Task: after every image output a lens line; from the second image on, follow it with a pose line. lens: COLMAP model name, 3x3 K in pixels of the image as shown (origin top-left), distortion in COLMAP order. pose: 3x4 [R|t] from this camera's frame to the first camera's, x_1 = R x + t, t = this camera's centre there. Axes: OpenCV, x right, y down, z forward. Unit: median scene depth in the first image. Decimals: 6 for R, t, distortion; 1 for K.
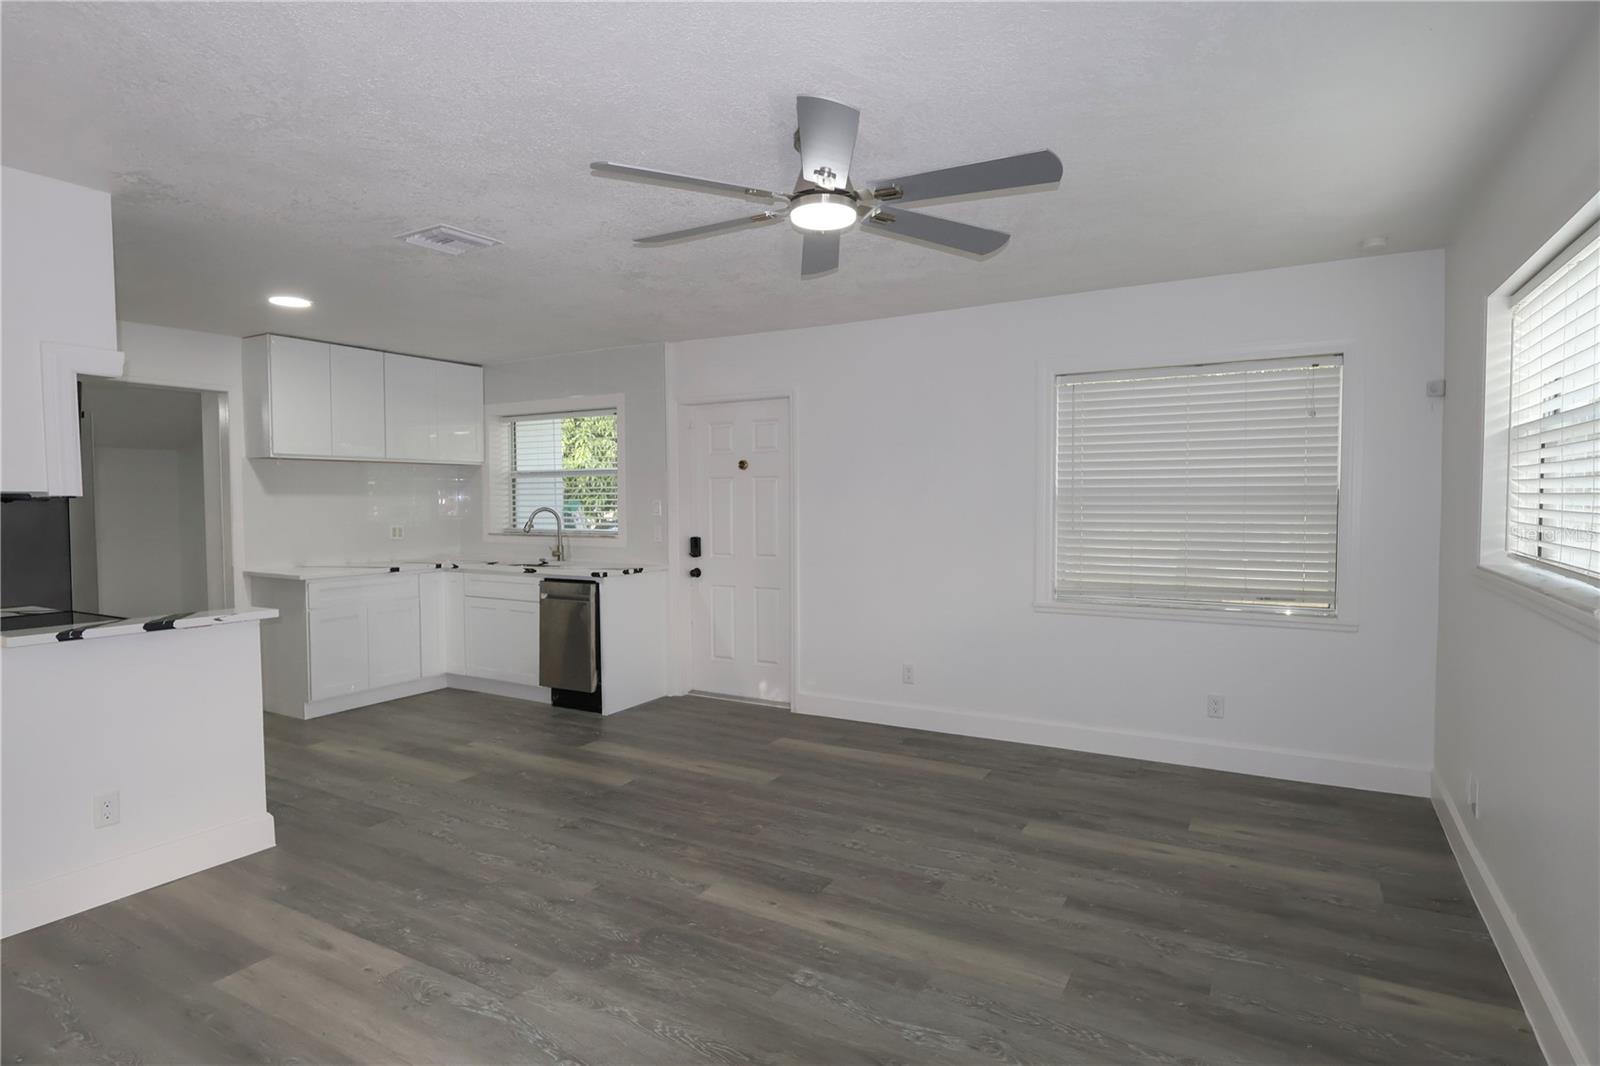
lens RADIAL K [[848.8, 0, 800.0], [0, 848.8, 533.0], [0, 0, 1]] dist [-0.002453, -0.000509]
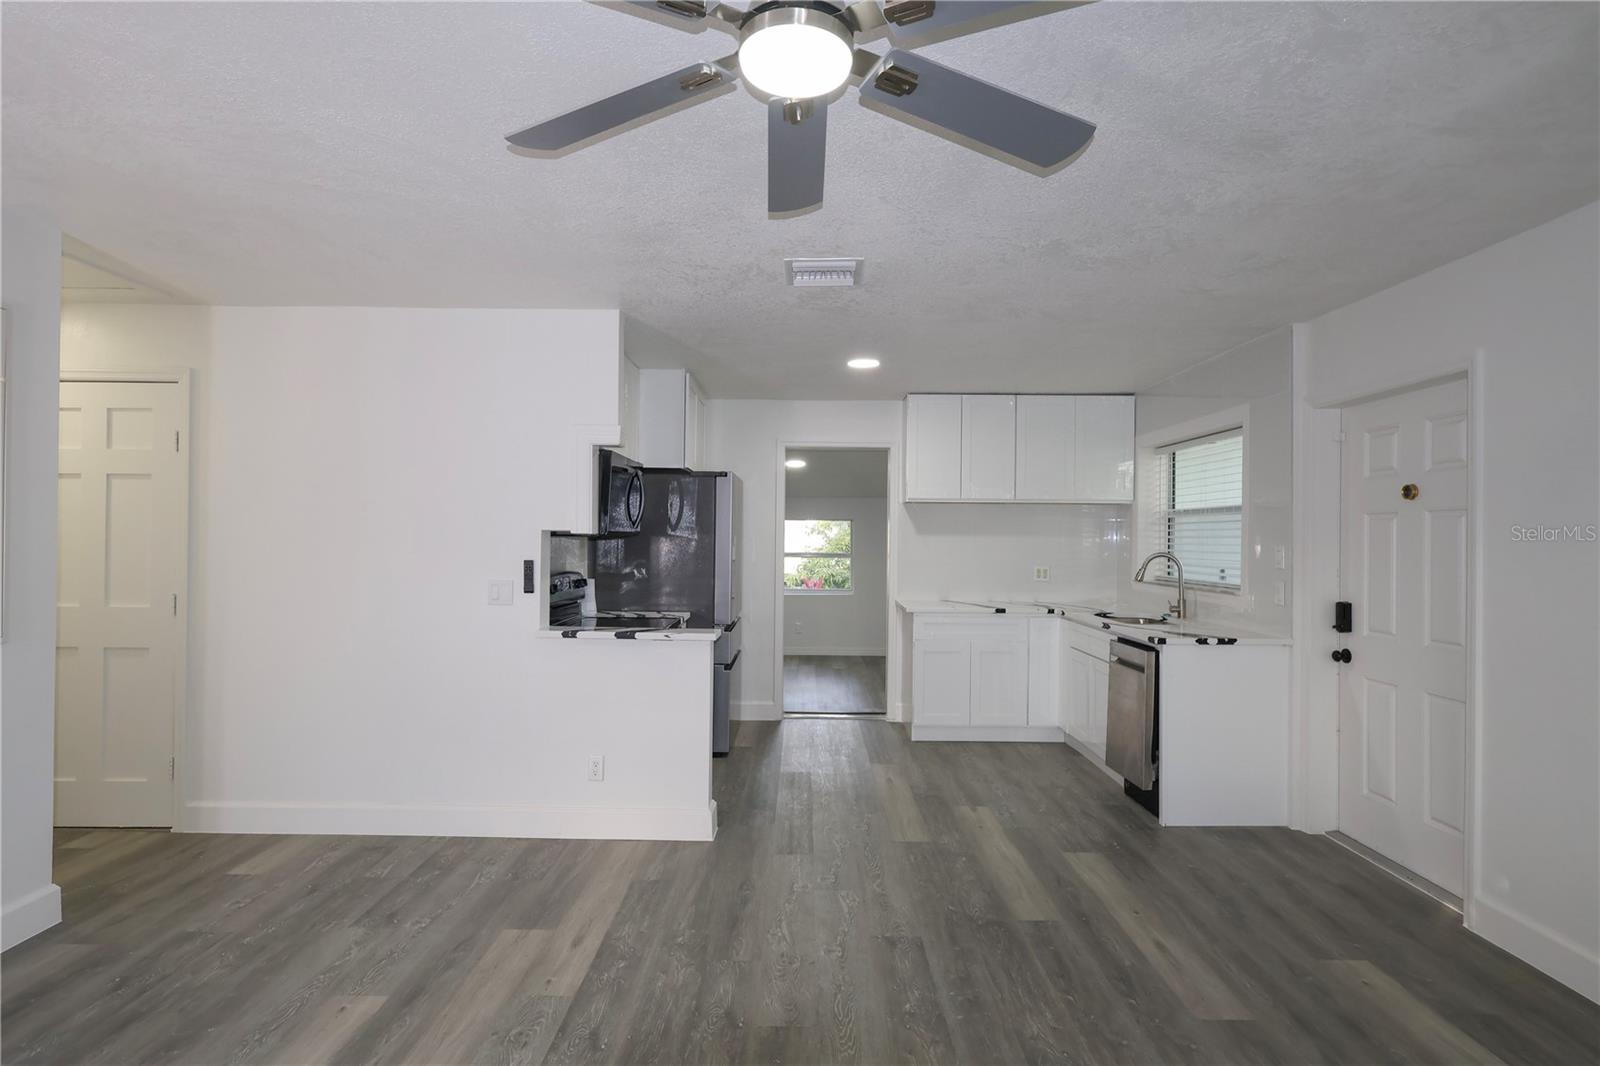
lens RADIAL K [[800.8, 0, 800.0], [0, 800.8, 533.0], [0, 0, 1]] dist [-0.000167, 0.000133]
pose [[0.494408, 0.004634, -0.869217, 0.359270], [-0.047665, 0.998626, -0.021788, -0.026101], [0.867922, 0.052204, 0.493950, 0.526543]]
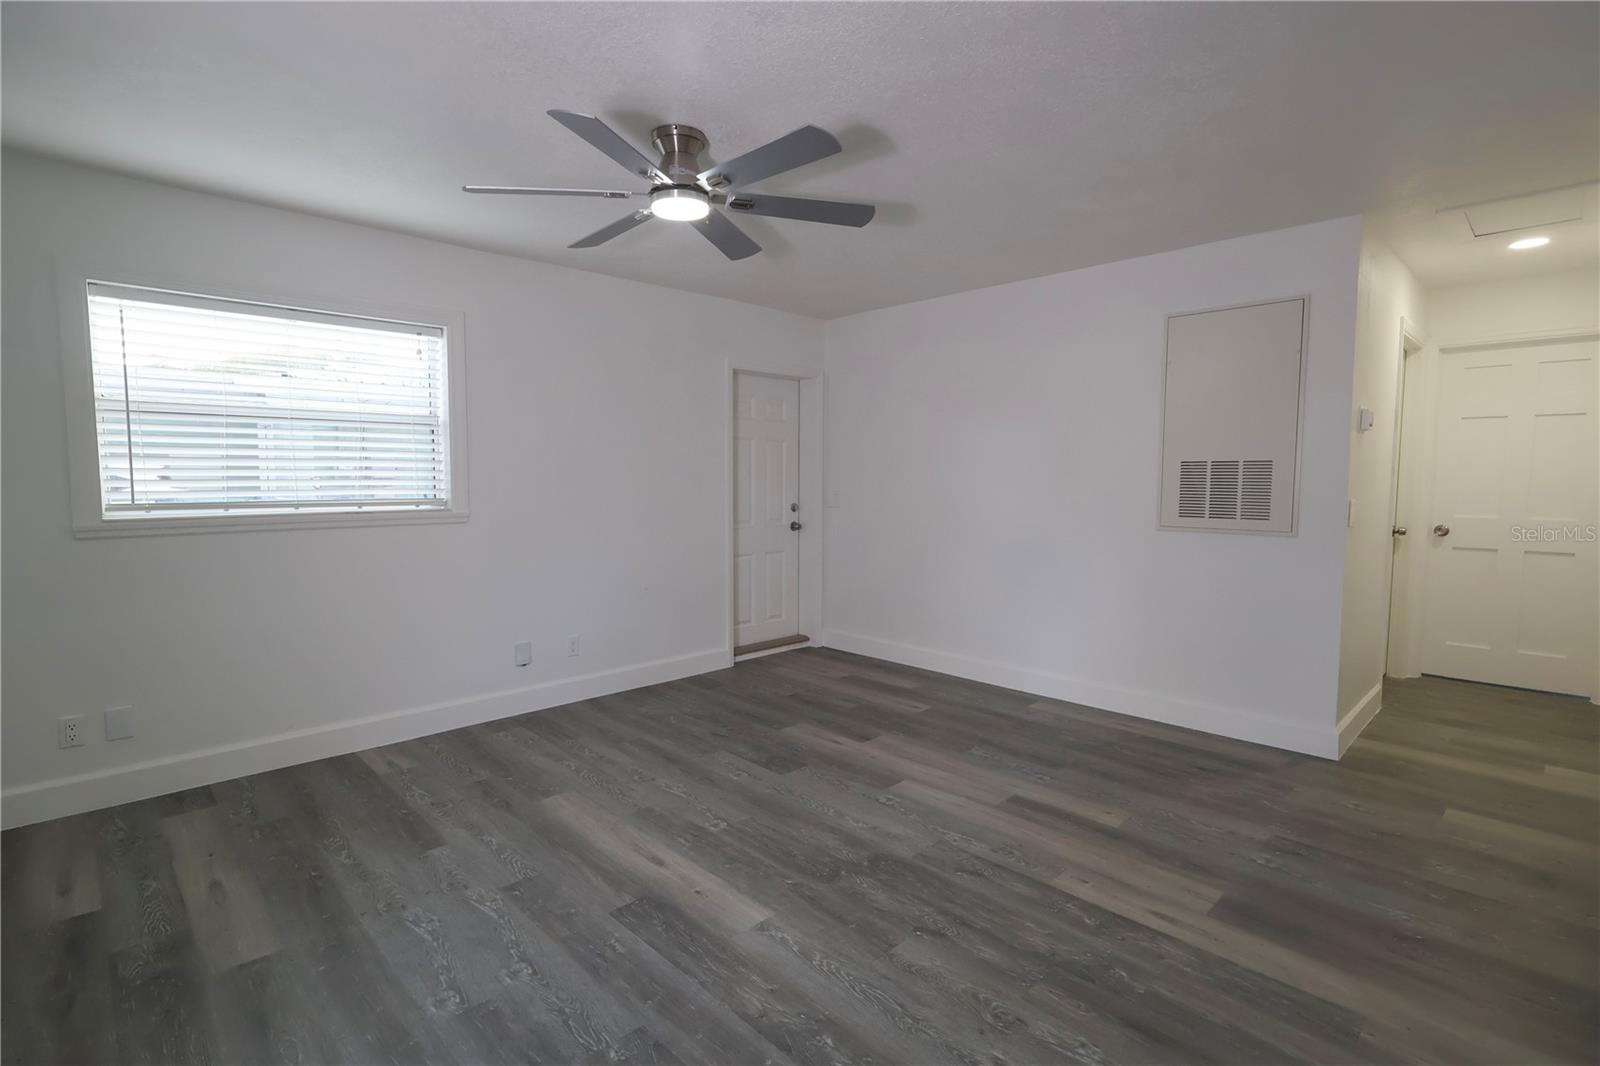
lens RADIAL K [[761.1, 0, 788.9], [0, 761.1, 536.2], [0, 0, 1]] dist [0.002330, 0.000769]
pose [[-0.960933, -0.019077, 0.276124, -0.284811], [0.014897, 0.992611, 0.120419, -0.038624], [-0.276381, 0.119828, -0.953549, 1.402524]]
